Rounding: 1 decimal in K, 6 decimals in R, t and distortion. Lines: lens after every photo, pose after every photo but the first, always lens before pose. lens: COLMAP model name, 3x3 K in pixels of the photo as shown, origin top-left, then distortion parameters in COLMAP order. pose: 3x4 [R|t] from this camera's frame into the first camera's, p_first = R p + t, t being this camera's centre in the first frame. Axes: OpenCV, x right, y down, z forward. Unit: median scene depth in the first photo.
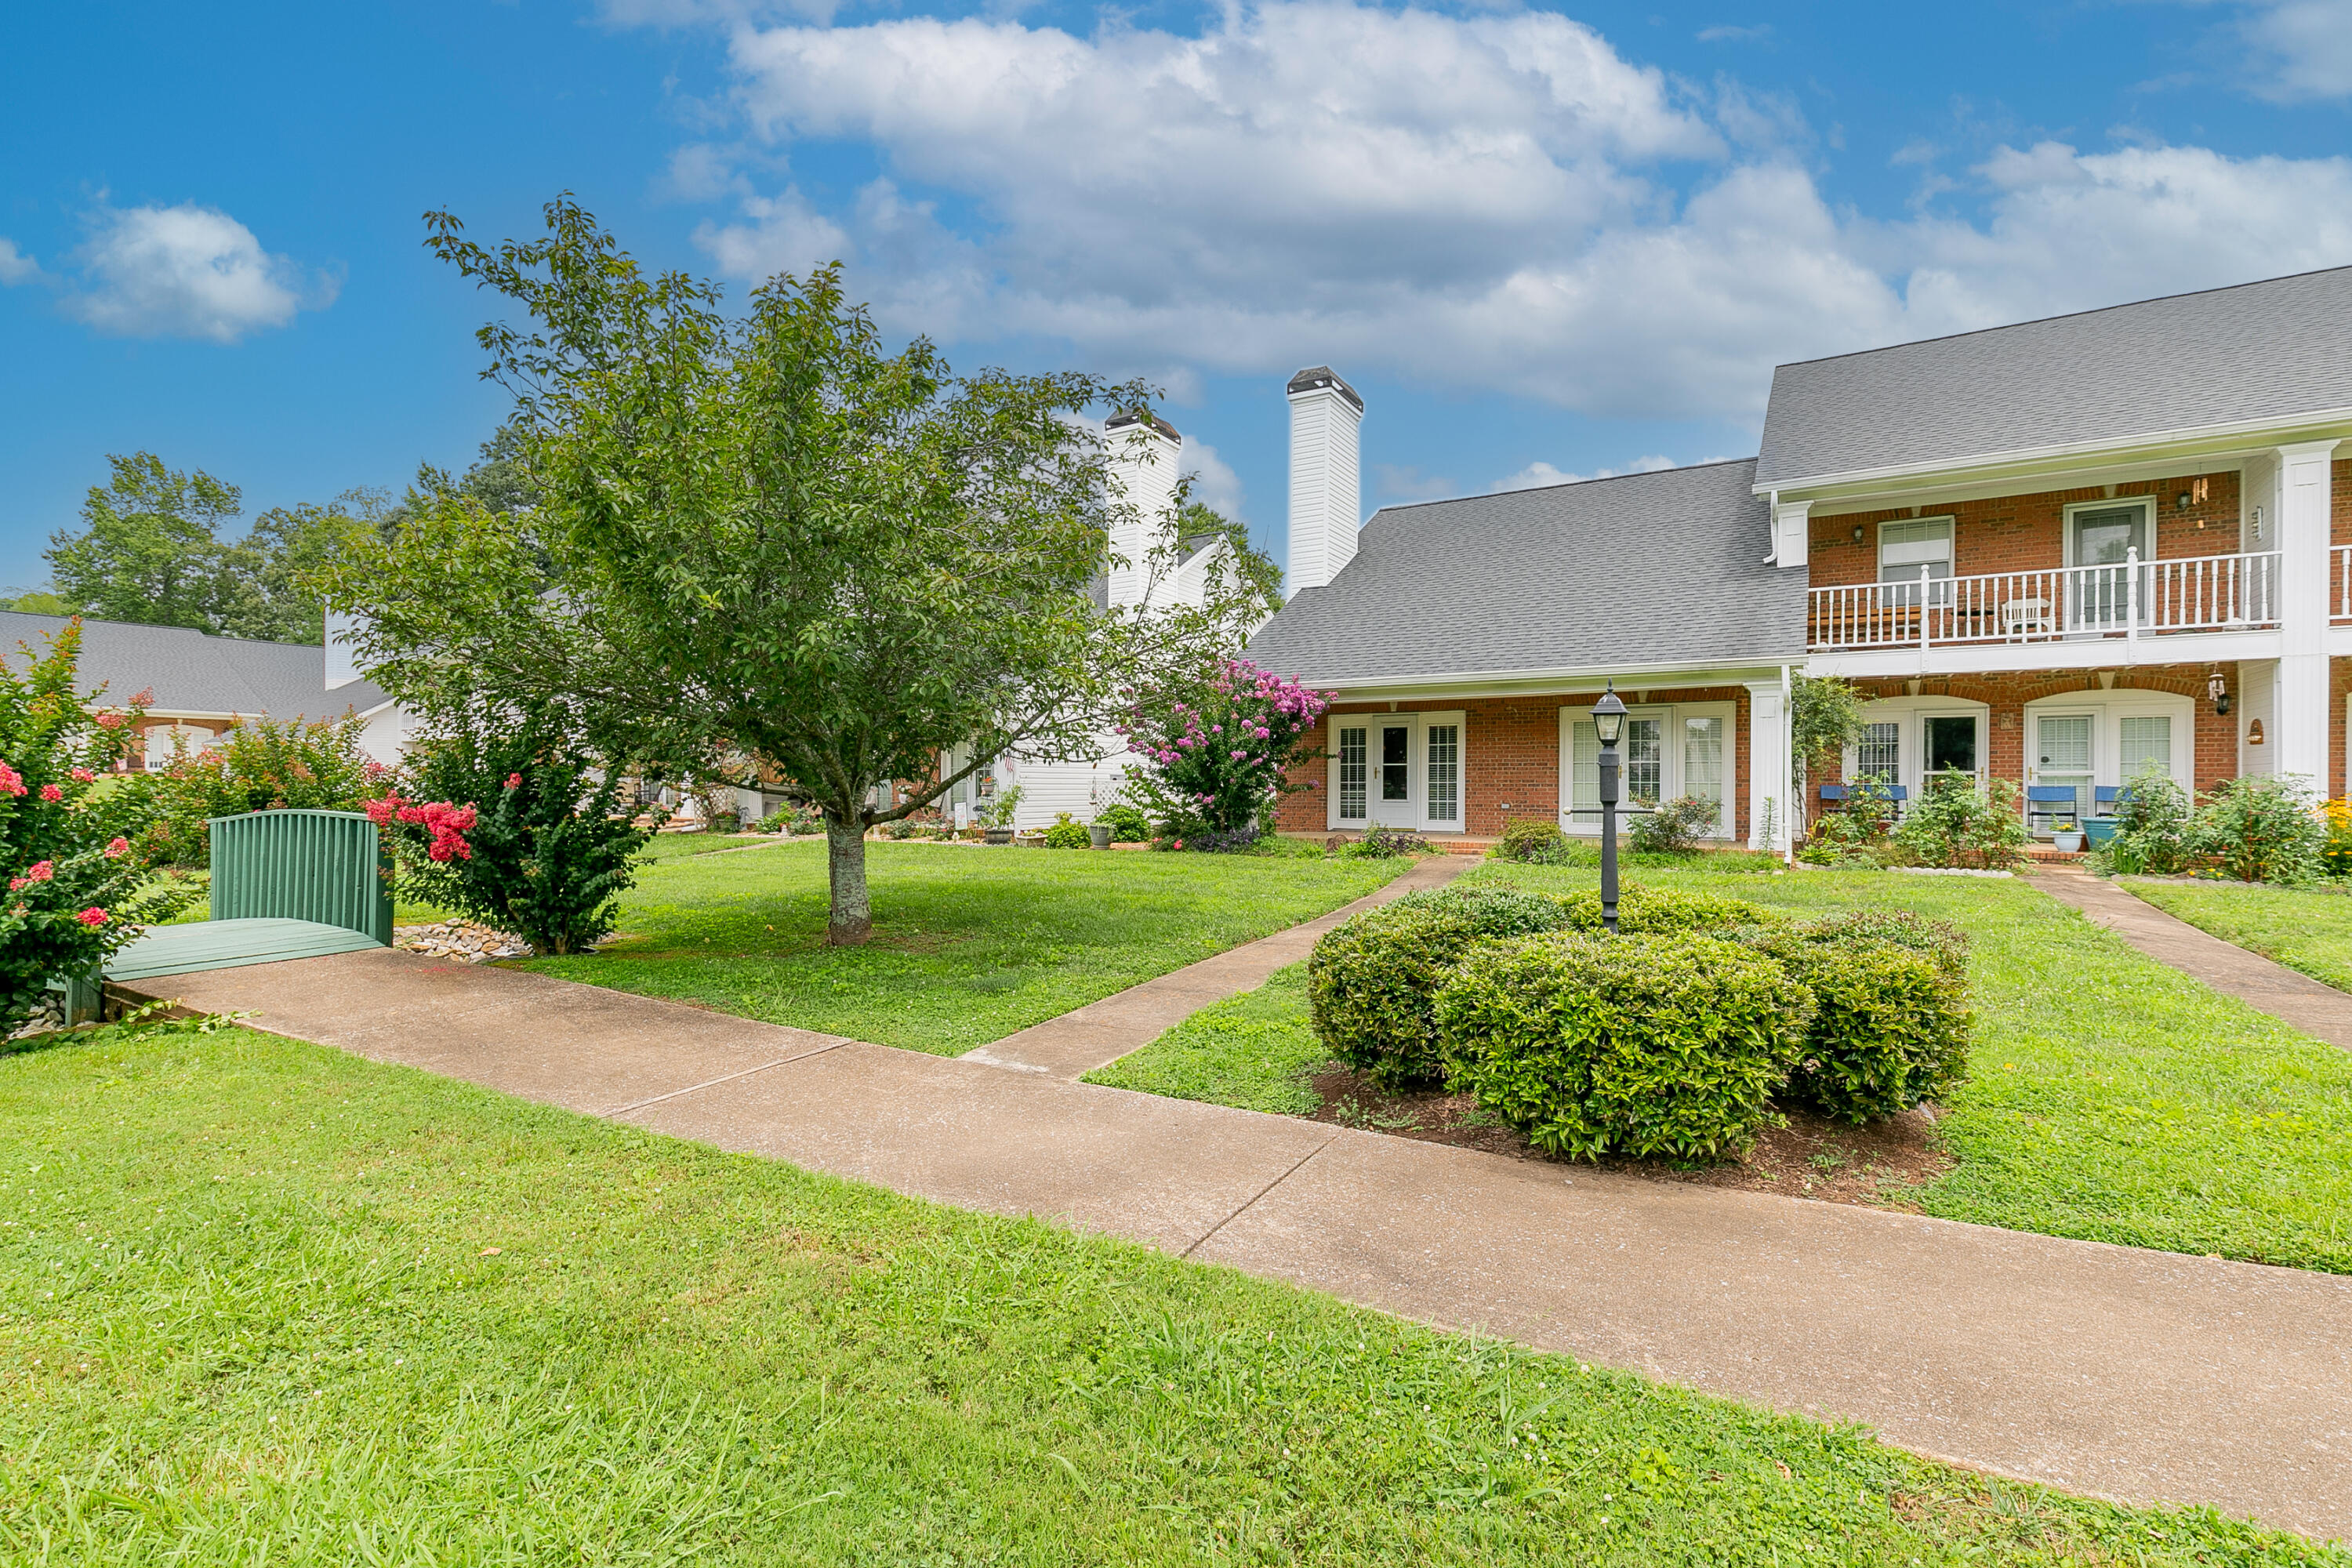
lens RADIAL K [[1065.0, 0, 1175.8], [0, 1065.0, 784.6], [0, 0, 1]] dist [0.006990, -0.002942]
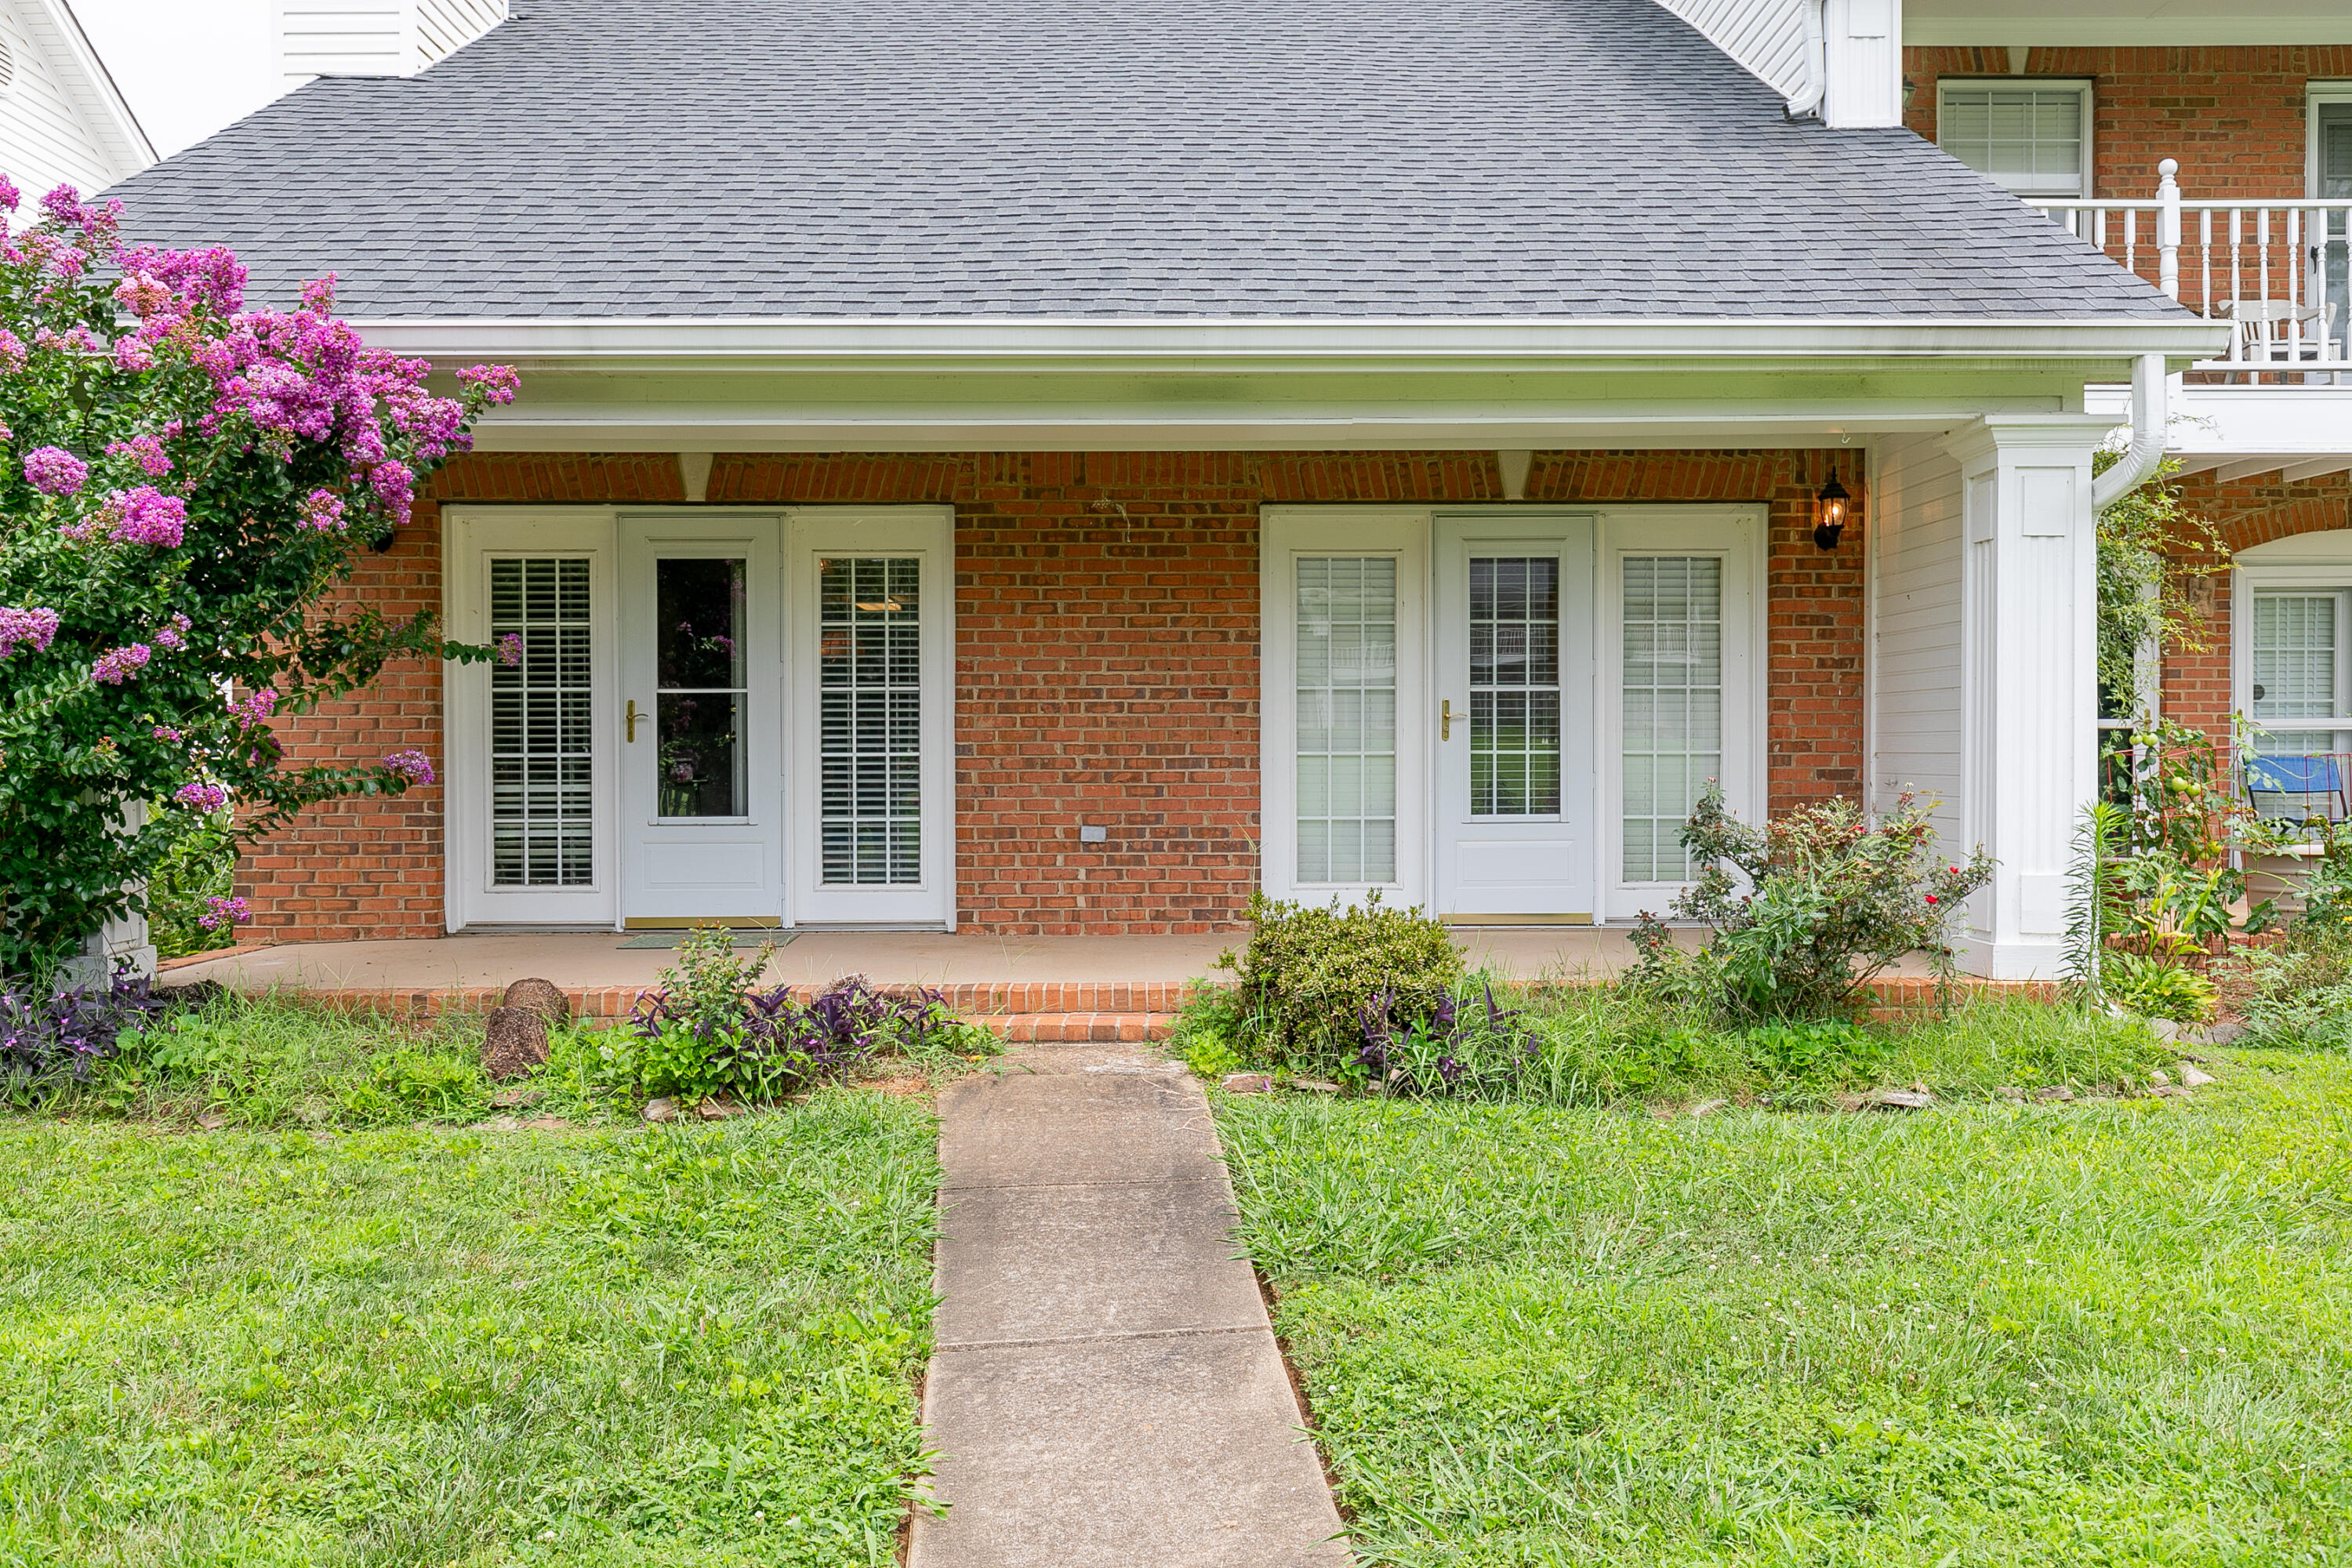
lens RADIAL K [[1904.9, 0, 1174.4], [0, 1904.9, 795.5], [0, 0, 1]] dist [-0.010399, -0.000813]
pose [[0.852541, -0.018981, 0.522315, 0.050937], [0.005353, 0.999605, 0.027588, -0.004501], [-0.522633, -0.020724, 0.852306, 0.519329]]
